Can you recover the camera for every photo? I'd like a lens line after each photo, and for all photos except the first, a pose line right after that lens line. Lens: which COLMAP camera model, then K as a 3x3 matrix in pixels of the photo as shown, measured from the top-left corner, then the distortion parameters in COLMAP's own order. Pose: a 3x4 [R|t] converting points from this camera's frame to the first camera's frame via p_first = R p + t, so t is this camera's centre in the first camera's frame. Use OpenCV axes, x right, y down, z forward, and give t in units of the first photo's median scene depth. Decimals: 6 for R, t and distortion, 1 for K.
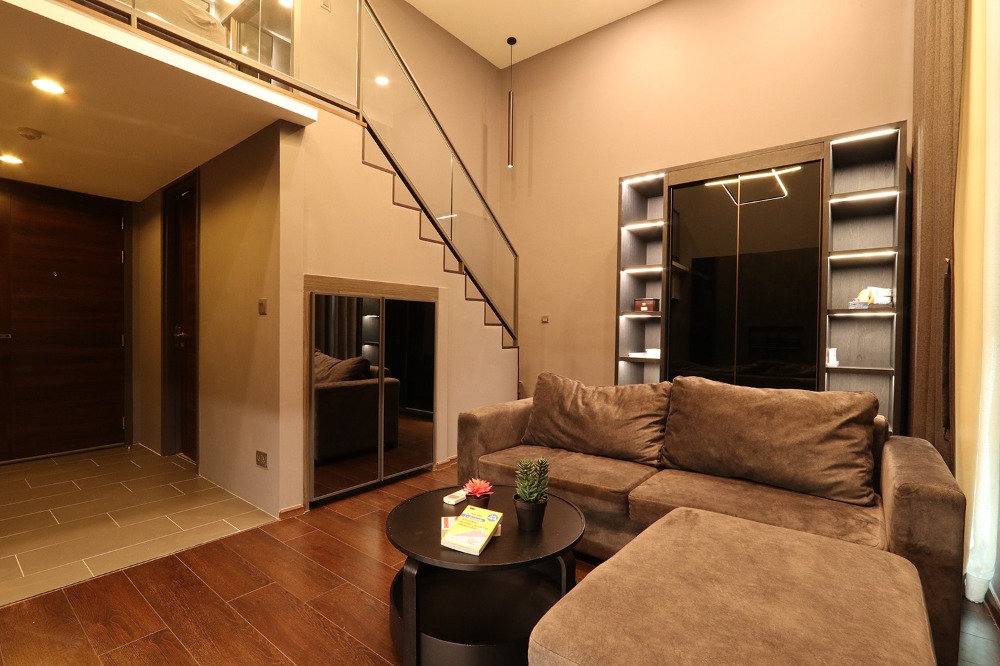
lens RADIAL K [[462.4, 0, 506.8], [0, 462.4, 335.5], [0, 0, 1]] dist [-0.014620, -0.000066]
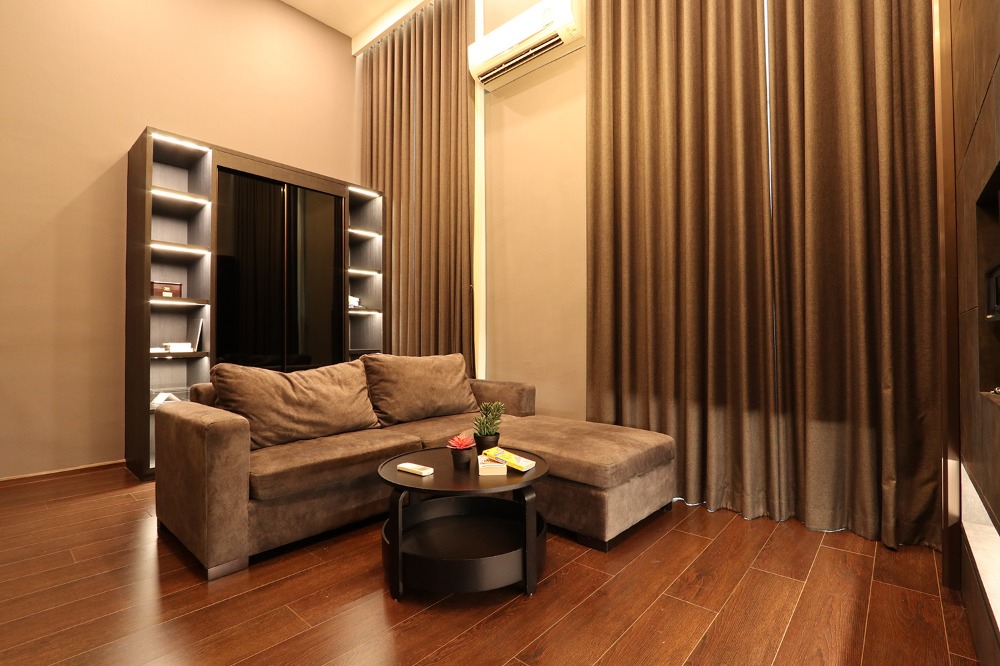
lens RADIAL K [[459.2, 0, 506.0], [0, 459.2, 337.5], [0, 0, 1]] dist [-0.015516, 0.000440]
pose [[0.057731, 0.001506, 0.998331, -0.797100], [0.016200, 0.999866, -0.002445, 0.052302], [-0.998201, 0.016315, 0.057699, 0.554560]]
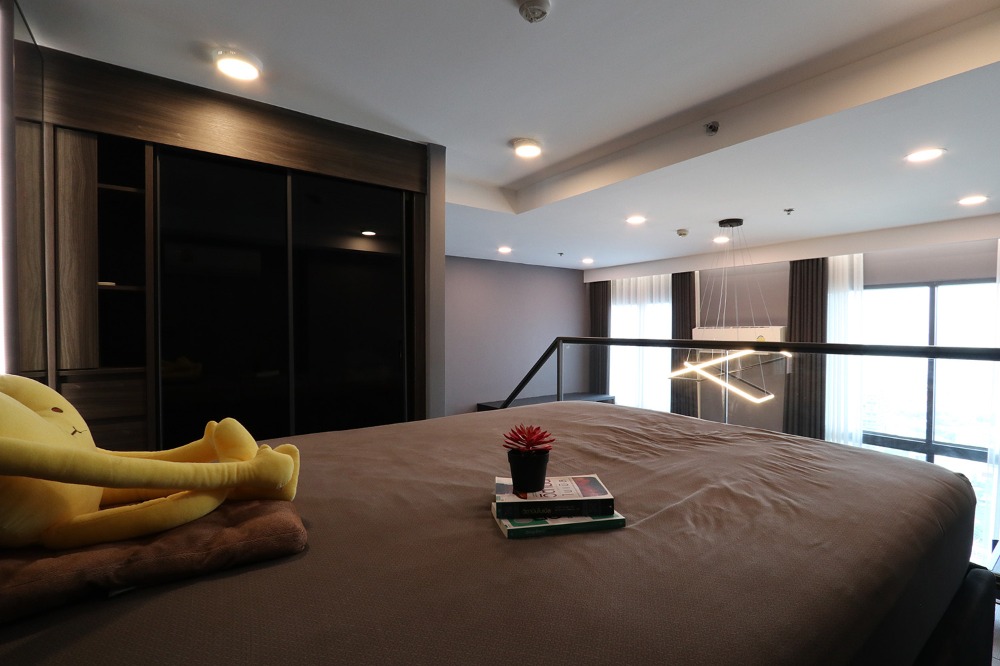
lens RADIAL K [[462.4, 0, 506.8], [0, 462.4, 335.5], [0, 0, 1]] dist [-0.014620, -0.000066]
pose [[0.287877, -0.023805, 0.957371, -1.656102], [0.008656, 0.999715, 0.022255, -0.942378], [-0.957628, 0.001881, 0.288001, 0.954735]]
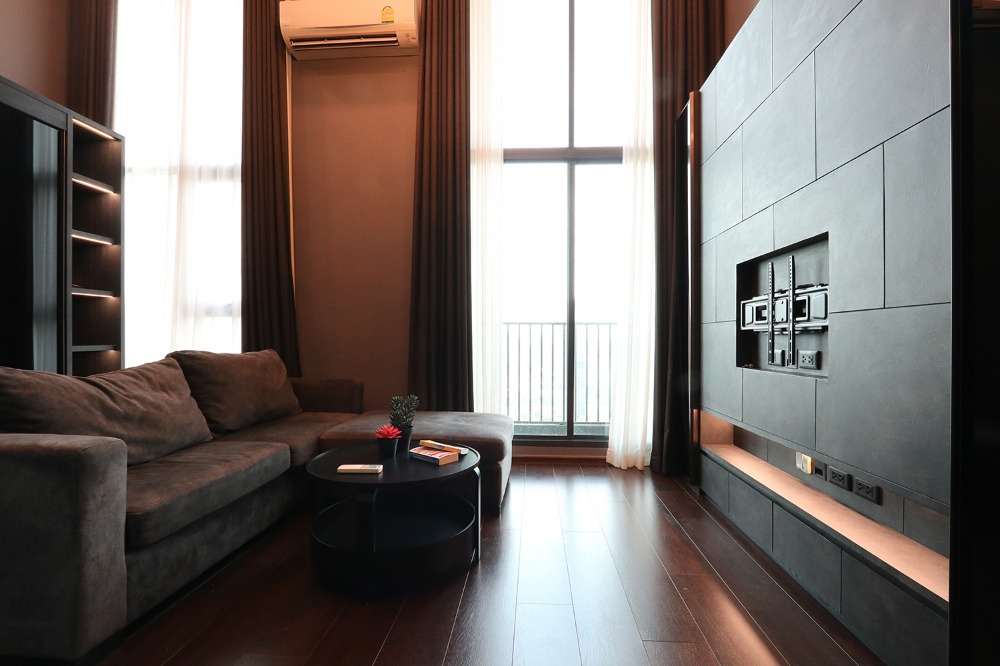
lens RADIAL K [[462.4, 0, 506.8], [0, 462.4, 335.5], [0, 0, 1]] dist [-0.014620, -0.000066]
pose [[-0.559788, -0.006626, 0.828609, -0.782435], [0.000639, 0.999964, 0.008428, 0.048181], [-0.828635, 0.005247, -0.559764, 0.954056]]
